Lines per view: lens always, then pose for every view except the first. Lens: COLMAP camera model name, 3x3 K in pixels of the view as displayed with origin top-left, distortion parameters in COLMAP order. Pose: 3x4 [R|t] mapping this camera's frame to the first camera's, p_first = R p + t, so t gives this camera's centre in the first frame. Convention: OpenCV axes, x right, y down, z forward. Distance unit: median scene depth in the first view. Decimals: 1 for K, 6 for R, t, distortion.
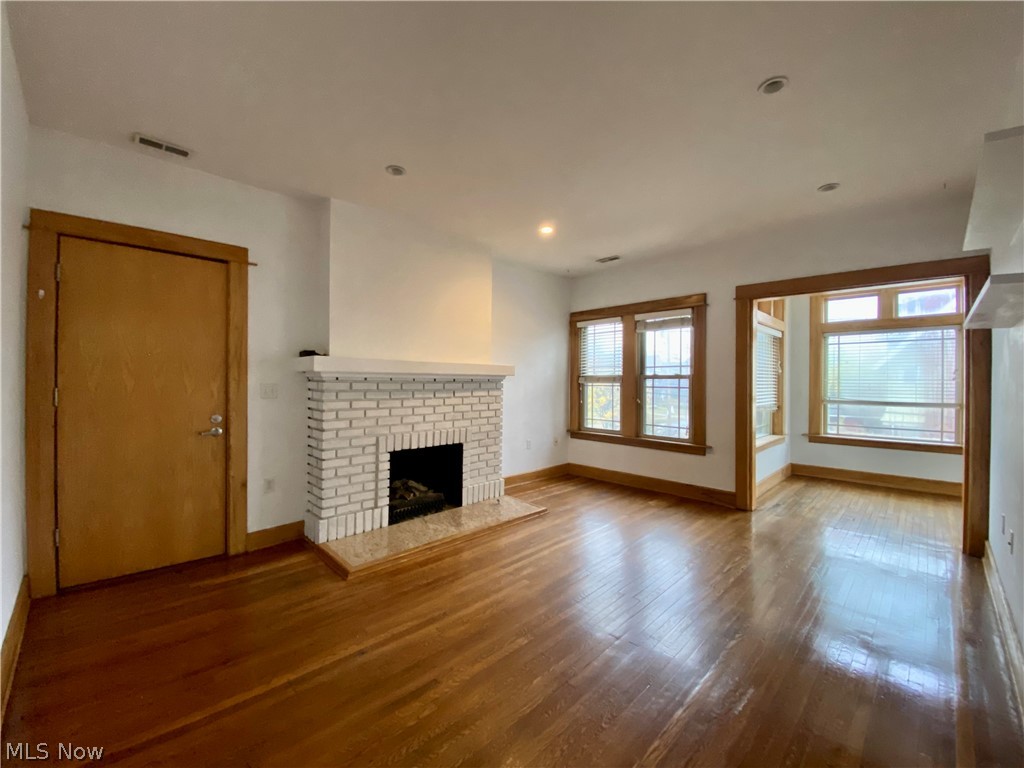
lens RADIAL K [[408.9, 0, 512.0], [0, 408.9, 384.0], [0, 0, 1]] dist [0.034013, -0.028260]
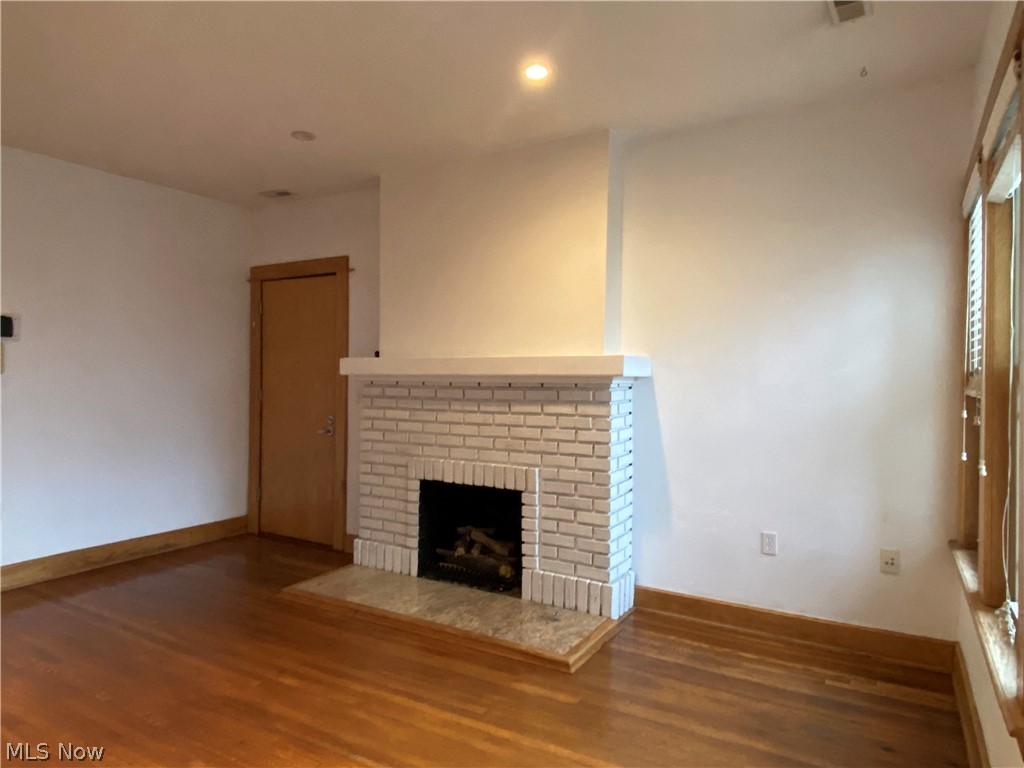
lens RADIAL K [[642.8, 0, 512.0], [0, 642.8, 384.0], [0, 0, 1]] dist [0.043856, -0.000628]
pose [[0.259941, -0.000143, -0.965624, 0.814921], [-0.016026, 0.999862, -0.004462, -0.006610], [0.965491, 0.016635, 0.259903, 0.783042]]
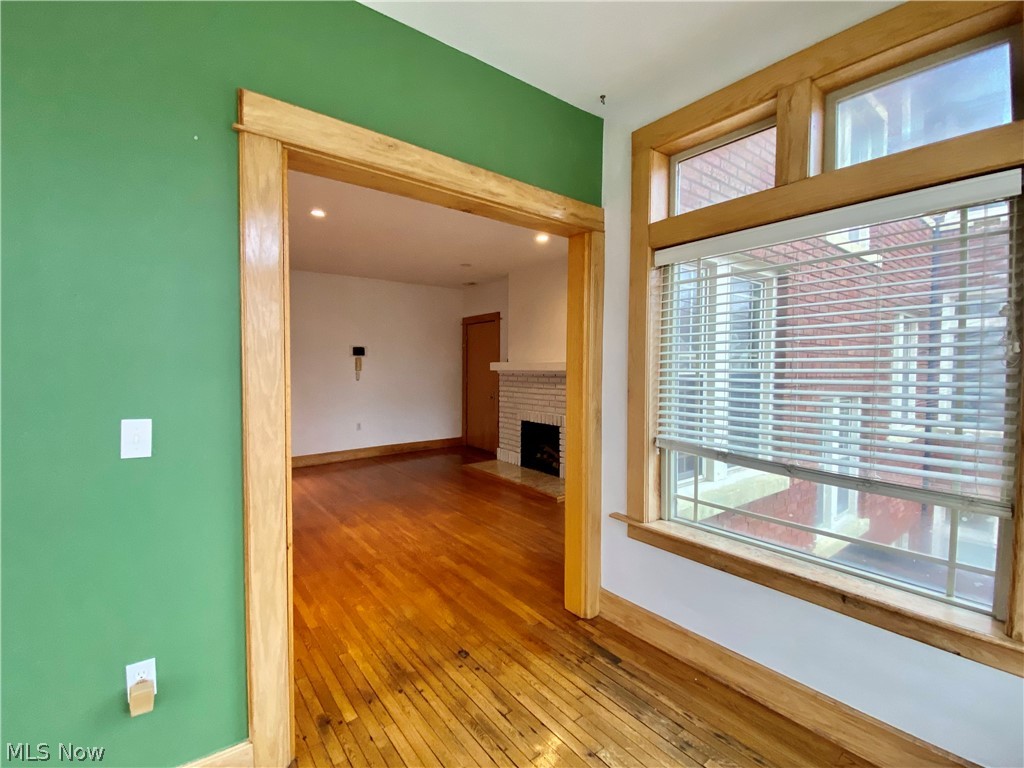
lens RADIAL K [[448.6, 0, 513.9], [0, 448.6, 386.1], [0, 0, 1]] dist [-0.000038, -0.000002]
pose [[-0.124096, 0.031257, -0.991778, 1.297458], [-0.012586, 0.999374, 0.033071, -0.021064], [0.992190, 0.016587, -0.123625, 1.085409]]
